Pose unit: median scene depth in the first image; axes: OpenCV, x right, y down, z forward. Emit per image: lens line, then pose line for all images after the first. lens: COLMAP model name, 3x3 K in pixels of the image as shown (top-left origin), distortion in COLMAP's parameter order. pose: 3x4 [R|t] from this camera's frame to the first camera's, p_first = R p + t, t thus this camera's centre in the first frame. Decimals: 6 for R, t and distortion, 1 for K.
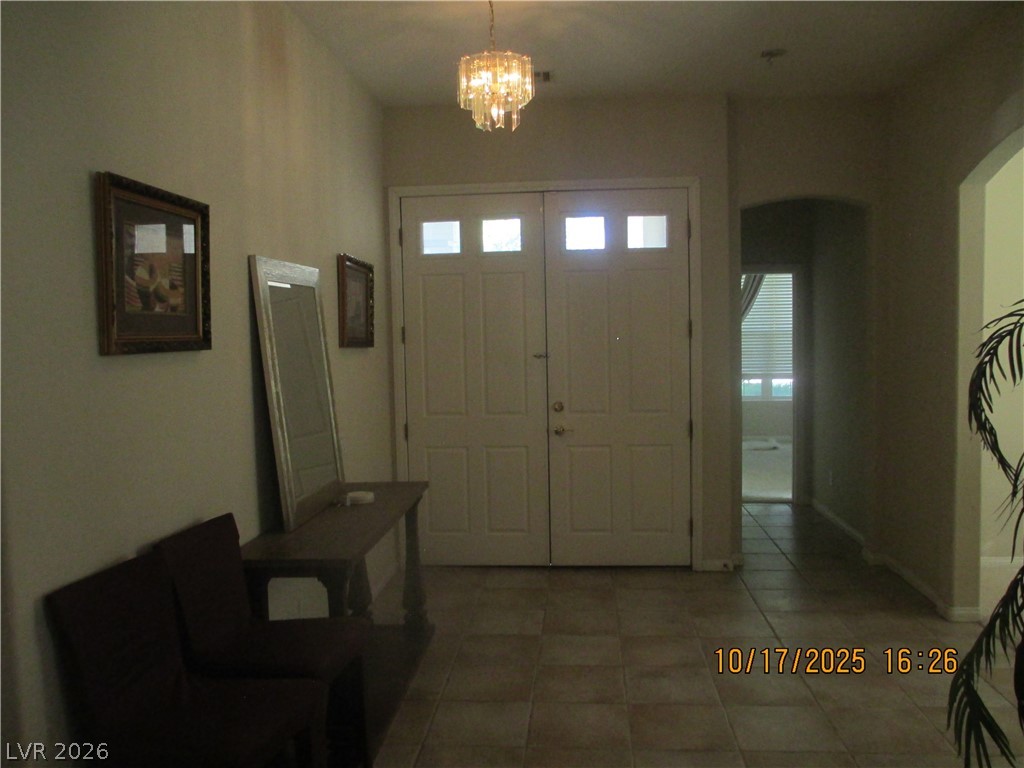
lens RADIAL K [[857.5, 0, 511.8], [0, 857.5, 373.2], [0, 0, 1]] dist [-0.074199, 0.043673]
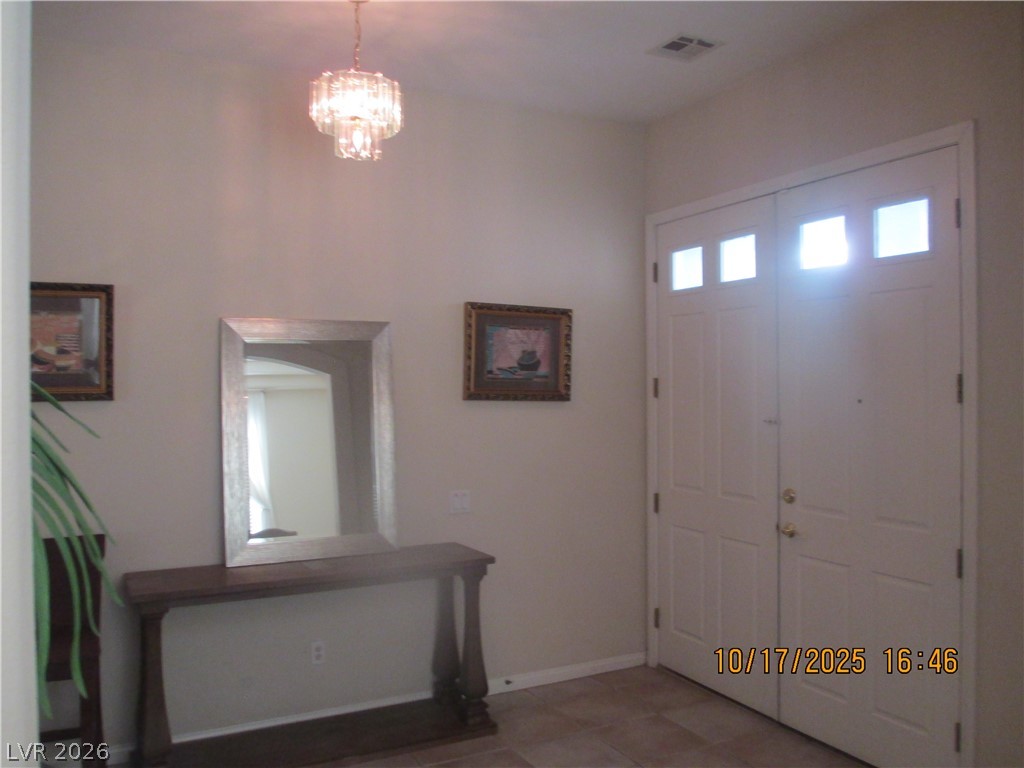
lens RADIAL K [[857.5, 0, 513.0], [0, 857.5, 383.4], [0, 0, 1]] dist [-0.074199, 0.043673]
pose [[0.542713, 0.016462, -0.839757, 0.511053], [-0.045752, 0.998903, -0.009987, -0.035240], [0.838671, 0.043841, 0.542871, 0.433027]]
